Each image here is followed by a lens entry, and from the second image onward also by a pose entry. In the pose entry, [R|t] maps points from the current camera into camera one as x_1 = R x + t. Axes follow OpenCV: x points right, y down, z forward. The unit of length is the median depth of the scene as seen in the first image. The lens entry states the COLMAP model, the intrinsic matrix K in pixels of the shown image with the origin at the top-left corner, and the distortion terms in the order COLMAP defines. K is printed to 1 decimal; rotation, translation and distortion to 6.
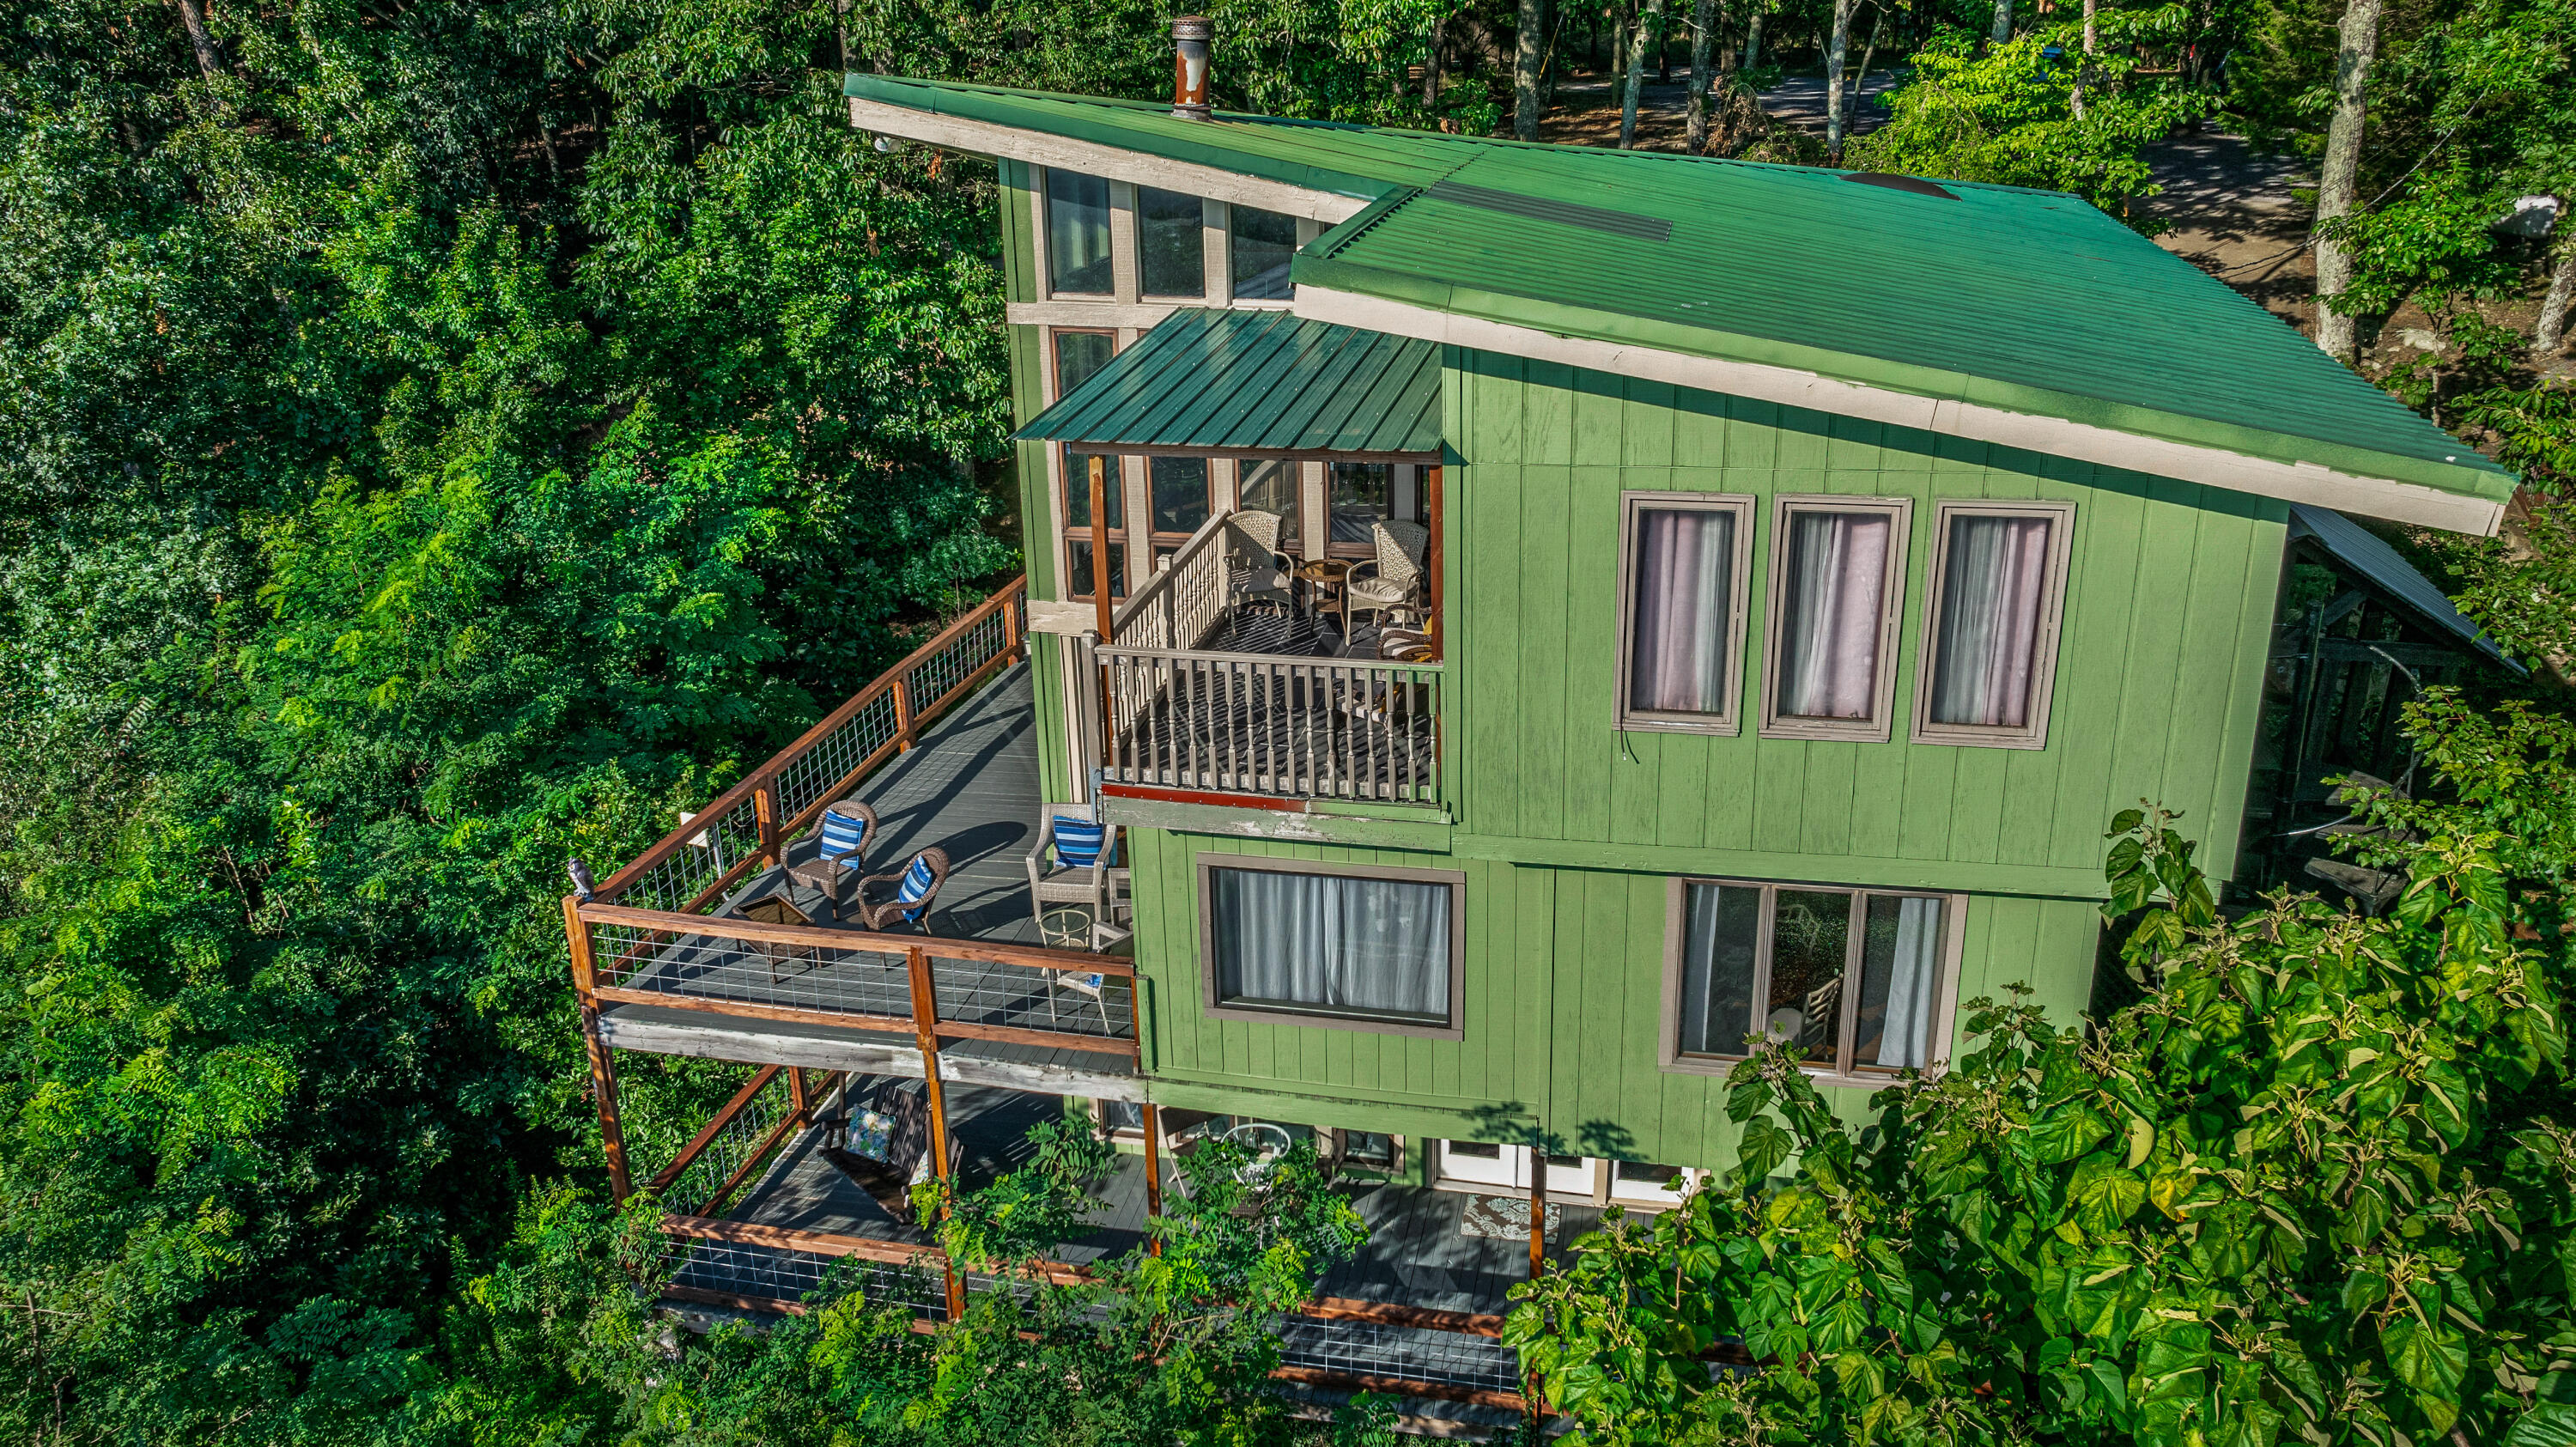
lens RADIAL K [[1880.4, 0, 1288.0], [0, 1880.4, 723.5], [0, 0, 1]] dist [-0.020569, 0.001052]
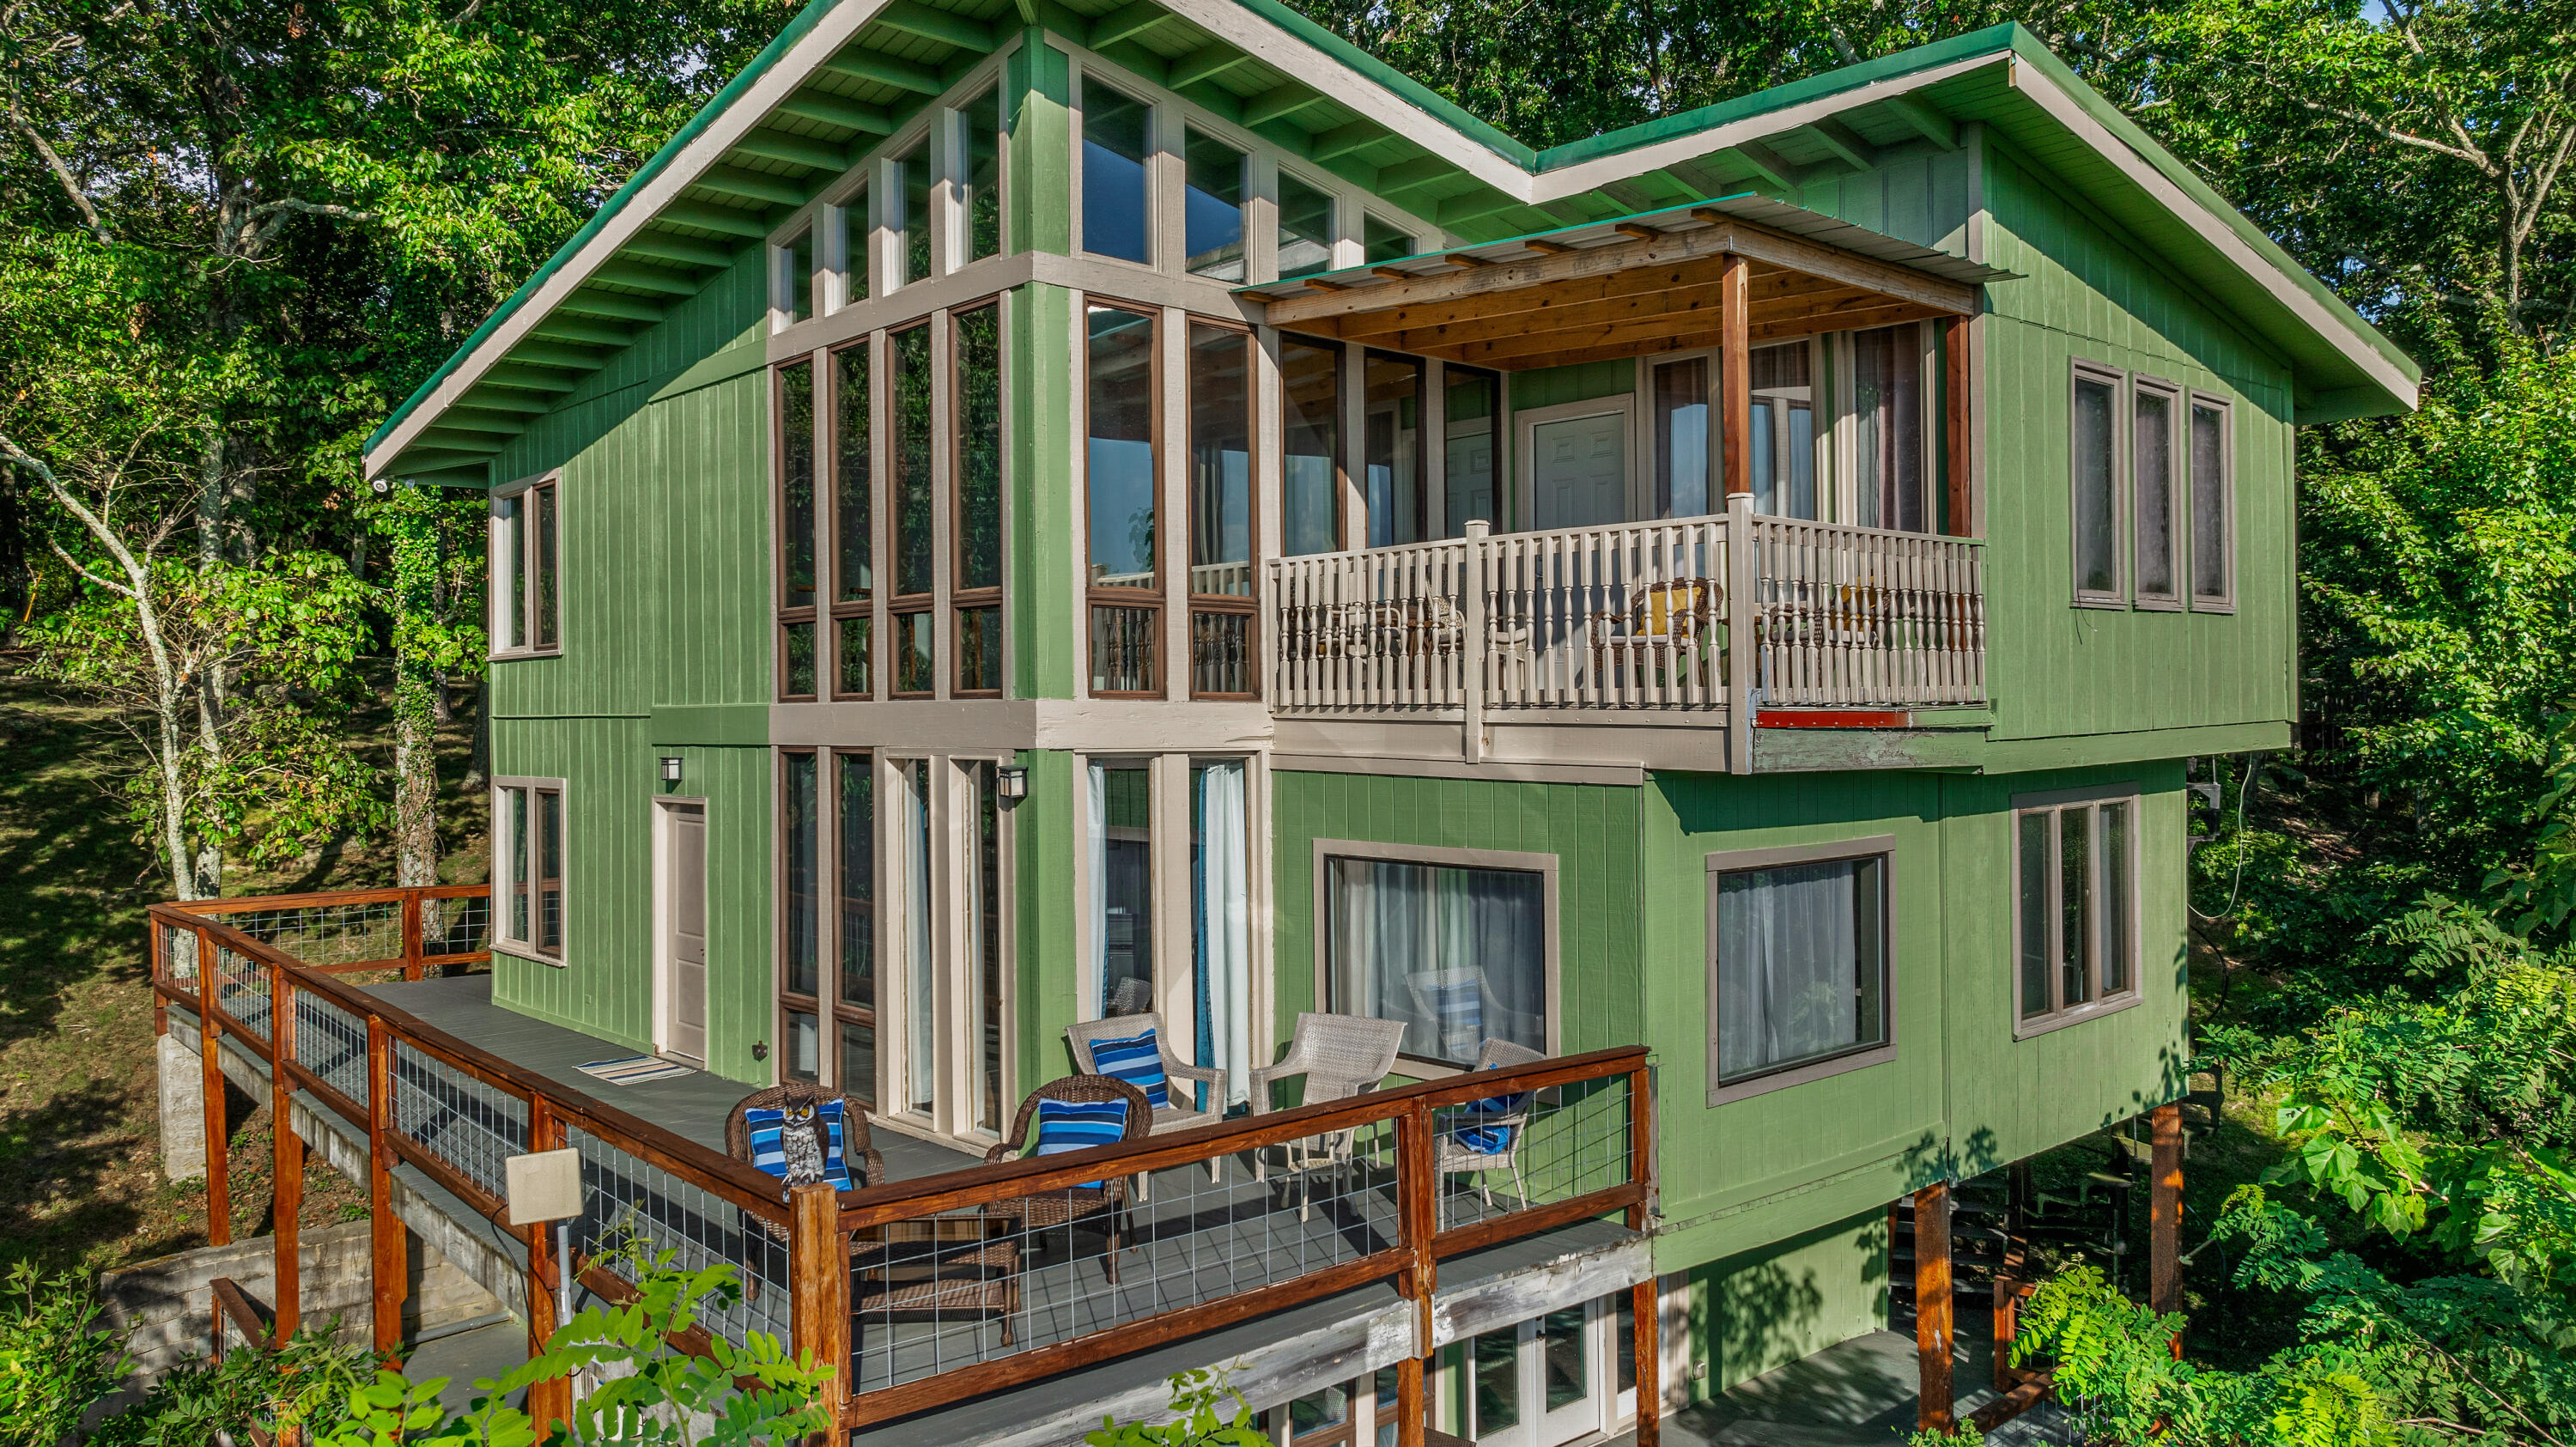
lens RADIAL K [[1876.5, 0, 1288.0], [0, 1876.5, 723.5], [0, 0, 1]] dist [-0.006609, -0.006153]
pose [[0.578084, 0.021349, 0.815698, -0.484393], [0.277354, 0.934997, -0.221031, 0.087843], [-0.767394, 0.354012, 0.534586, 0.455846]]
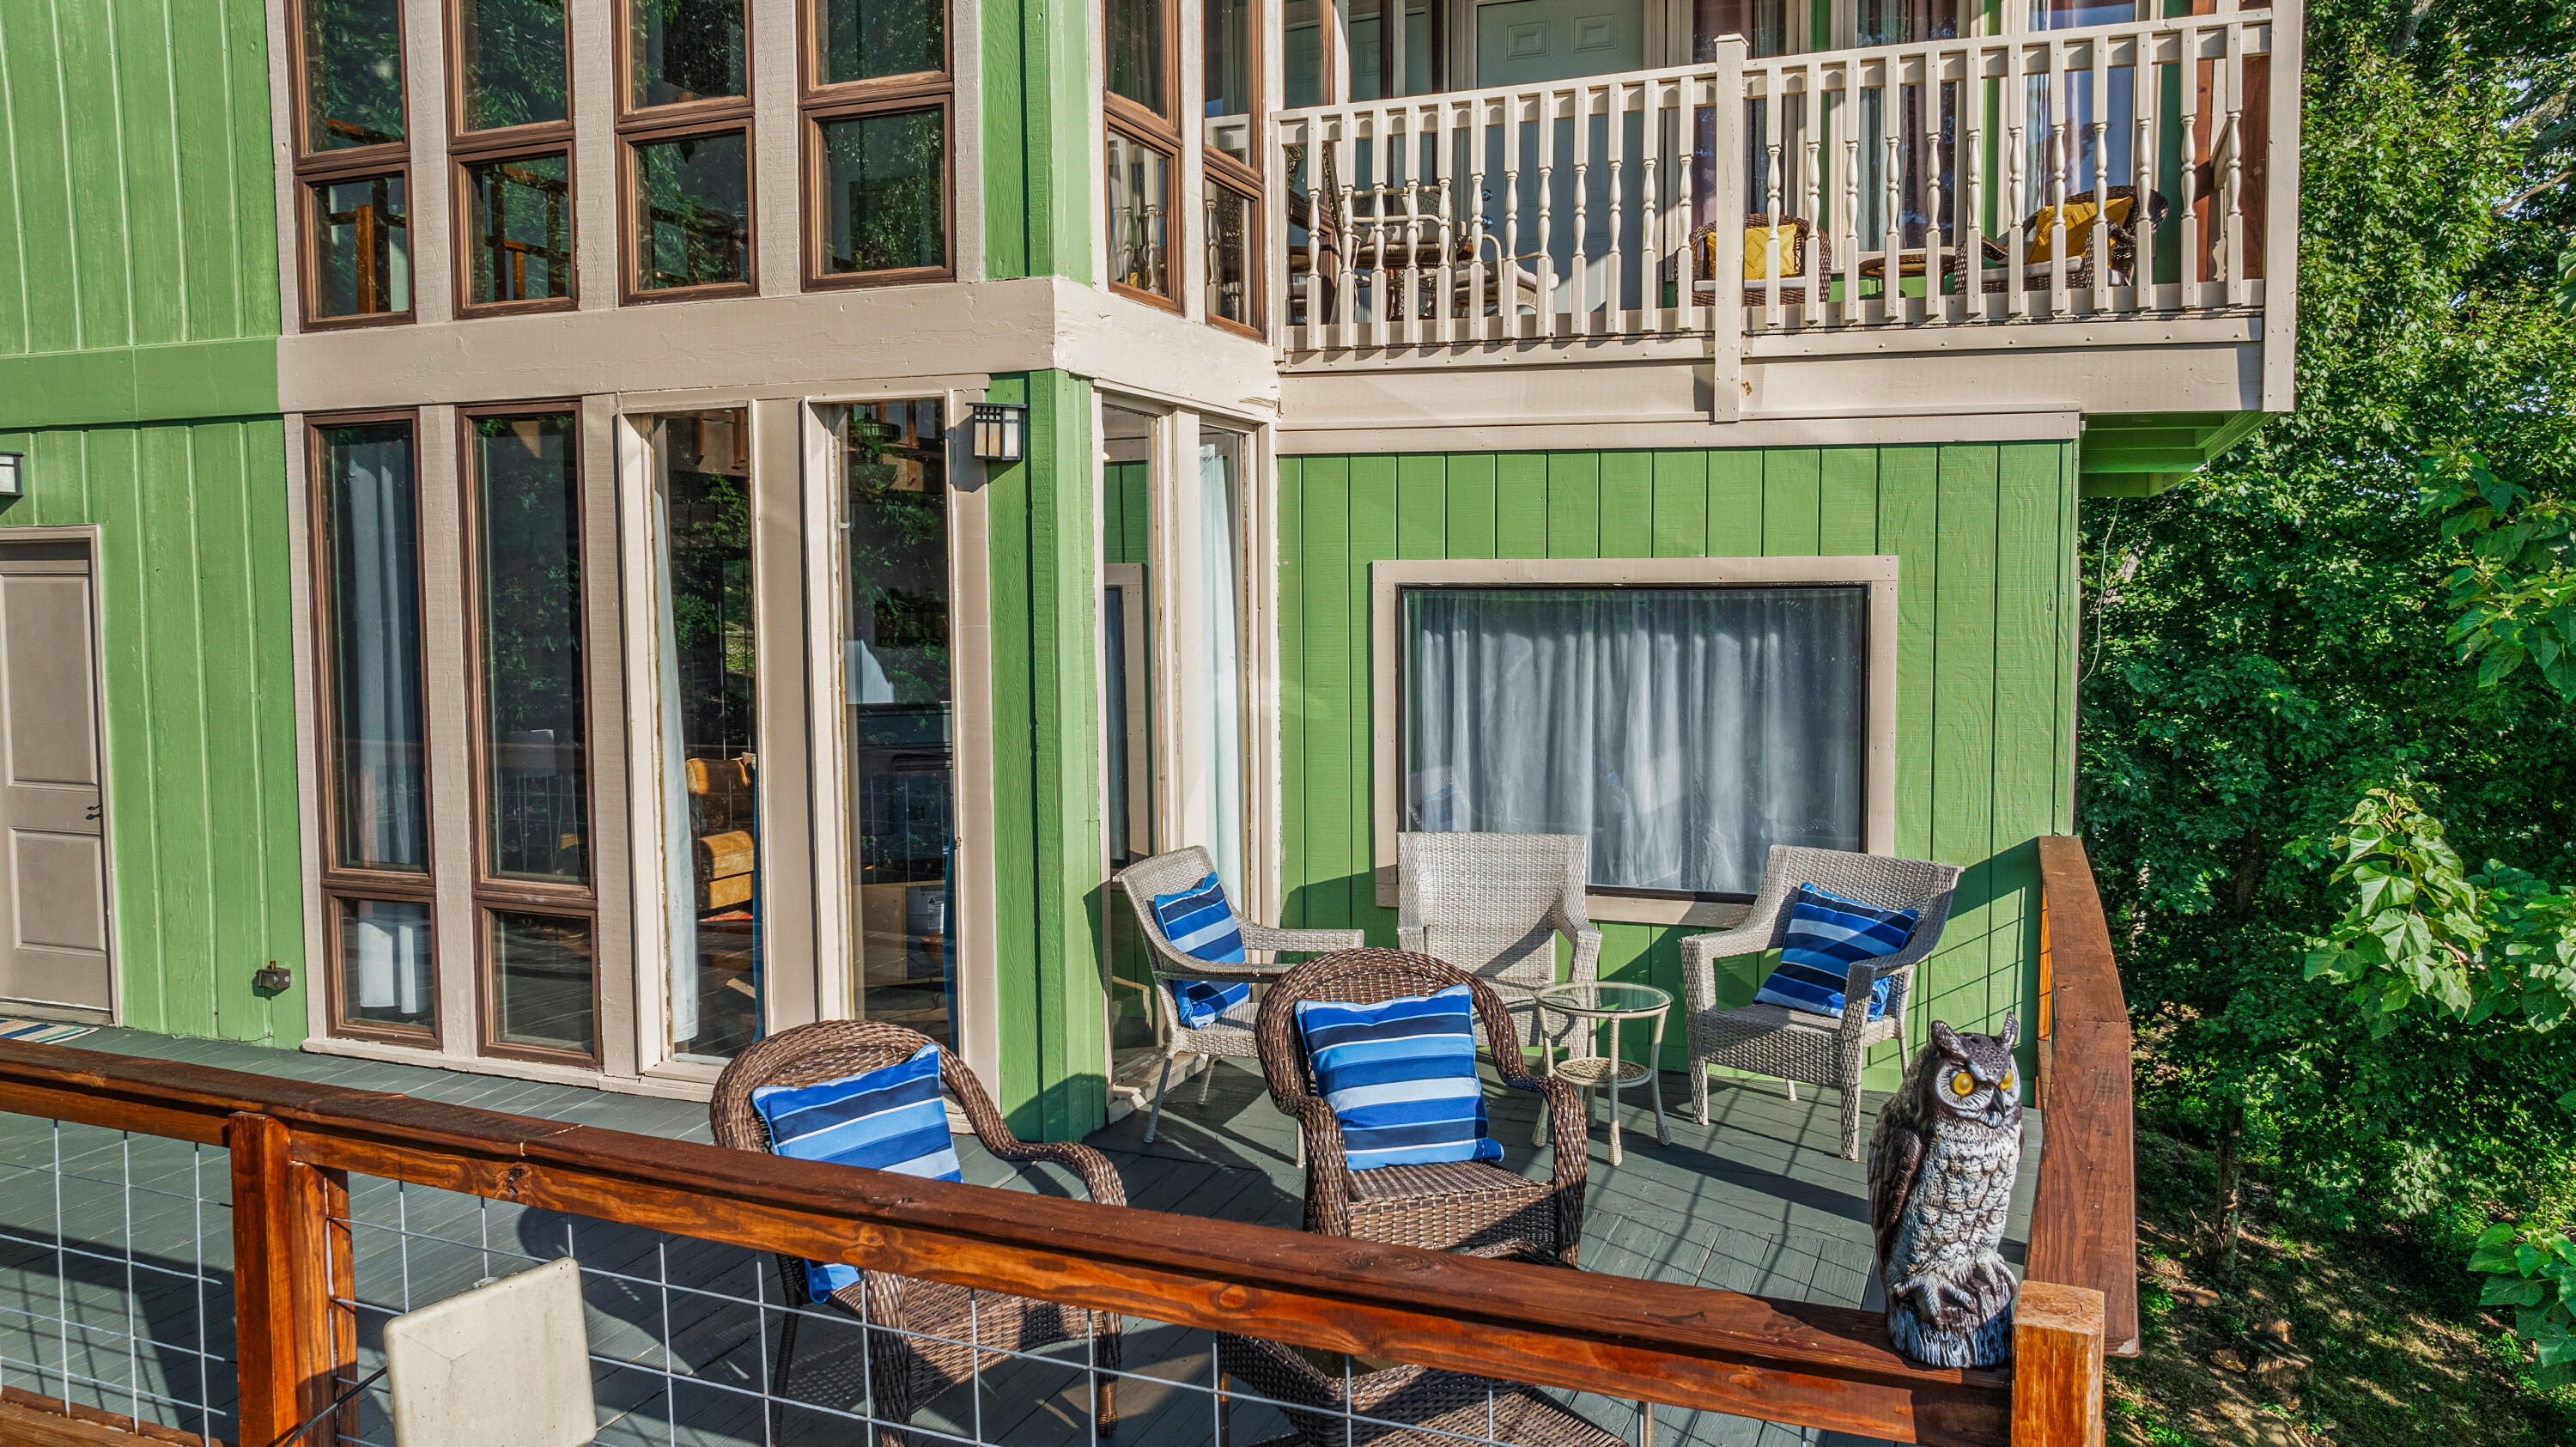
lens RADIAL K [[1880.4, 0, 1288.0], [0, 1880.4, 723.5], [0, 0, 1]] dist [-0.020569, 0.001052]
pose [[0.161945, -0.047018, 0.985679, -0.375299], [0.346772, 0.937870, -0.012237, 0.026366], [-0.923863, 0.343788, 0.168188, 0.724615]]
